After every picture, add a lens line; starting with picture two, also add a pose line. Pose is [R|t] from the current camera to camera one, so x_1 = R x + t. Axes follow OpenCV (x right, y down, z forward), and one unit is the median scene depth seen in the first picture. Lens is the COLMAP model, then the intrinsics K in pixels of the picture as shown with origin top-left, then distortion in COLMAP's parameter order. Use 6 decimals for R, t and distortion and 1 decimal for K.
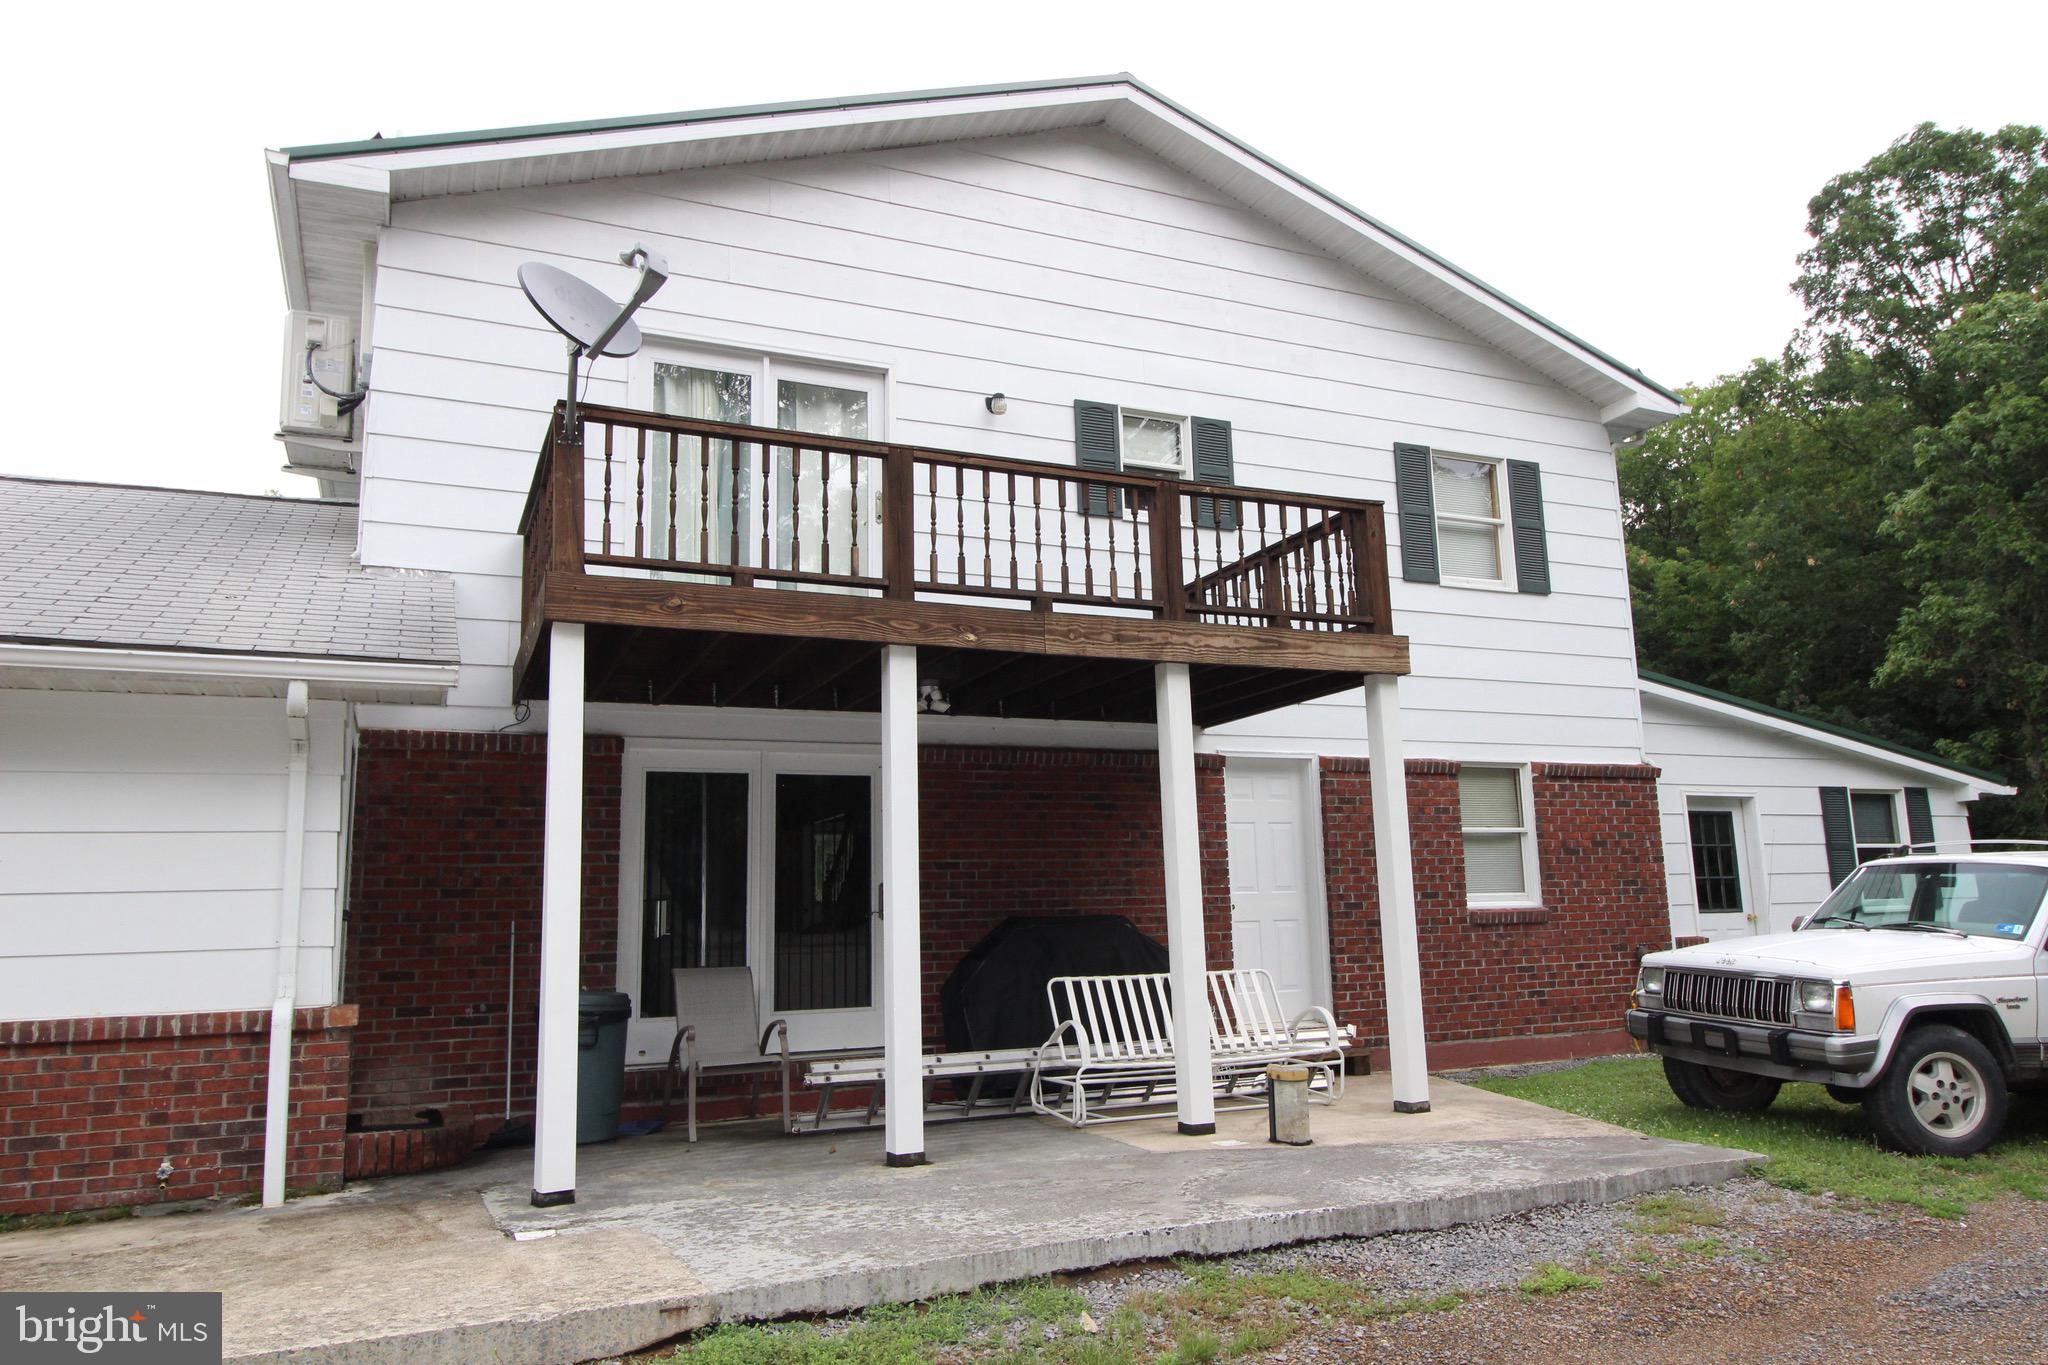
lens RADIAL K [[1428.5, 0, 1034.0], [0, 1428.5, 694.9], [0, 0, 1]] dist [0.018464, -0.004865]
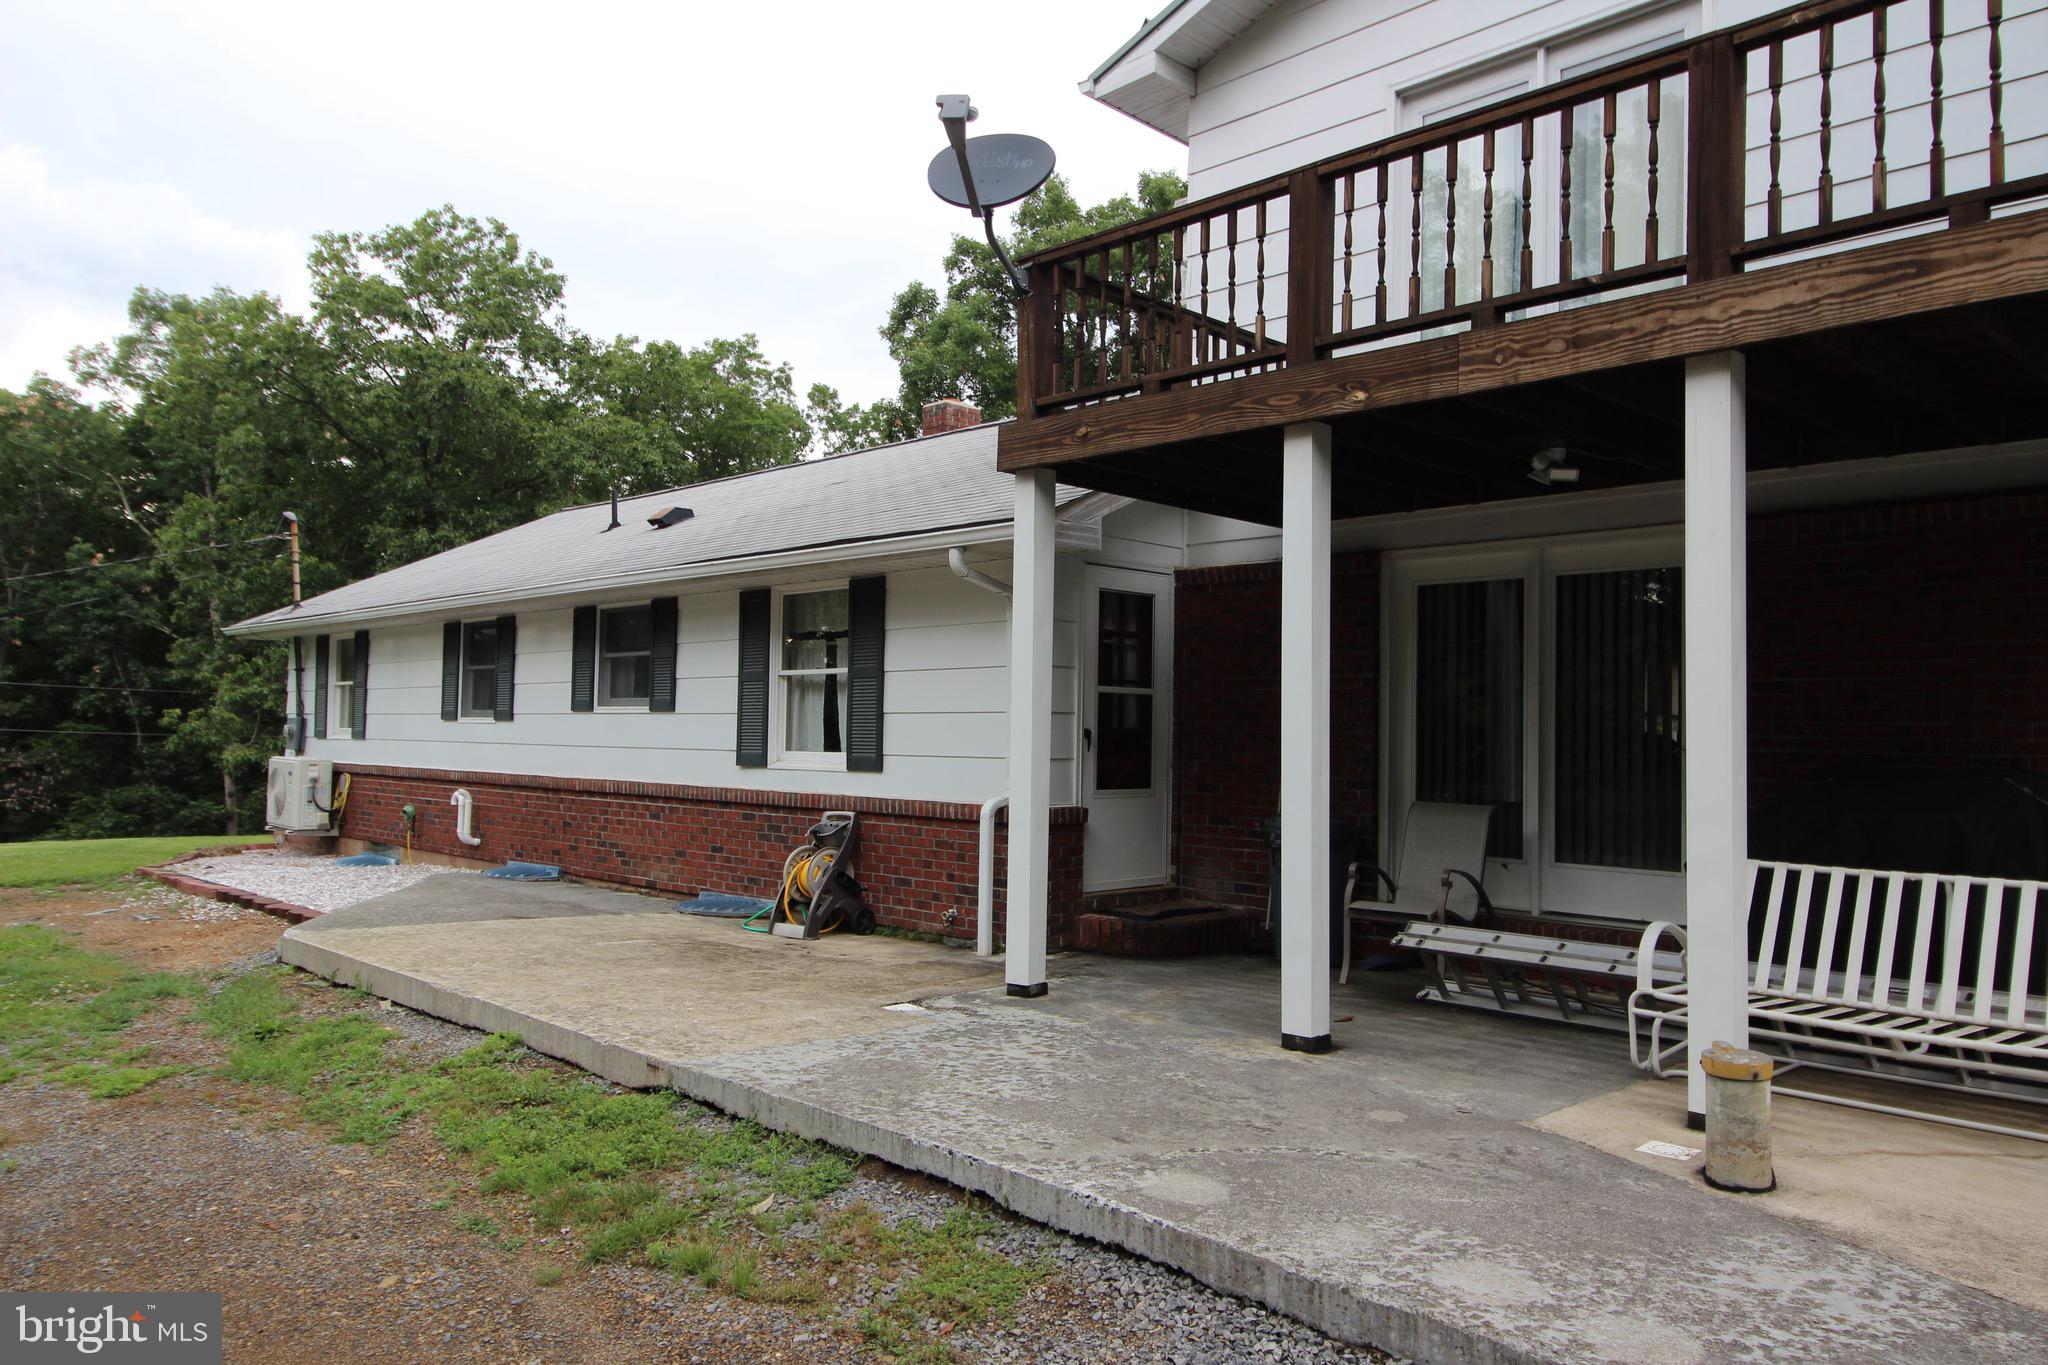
lens RADIAL K [[1428.5, 0, 1029.1], [0, 1428.5, 679.1], [0, 0, 1]] dist [0.018464, -0.004865]
pose [[0.331292, -0.004097, -0.943519, 0.878923], [0.127763, 0.990975, 0.040557, 0.078968], [0.934838, -0.133984, 0.328825, 0.815494]]
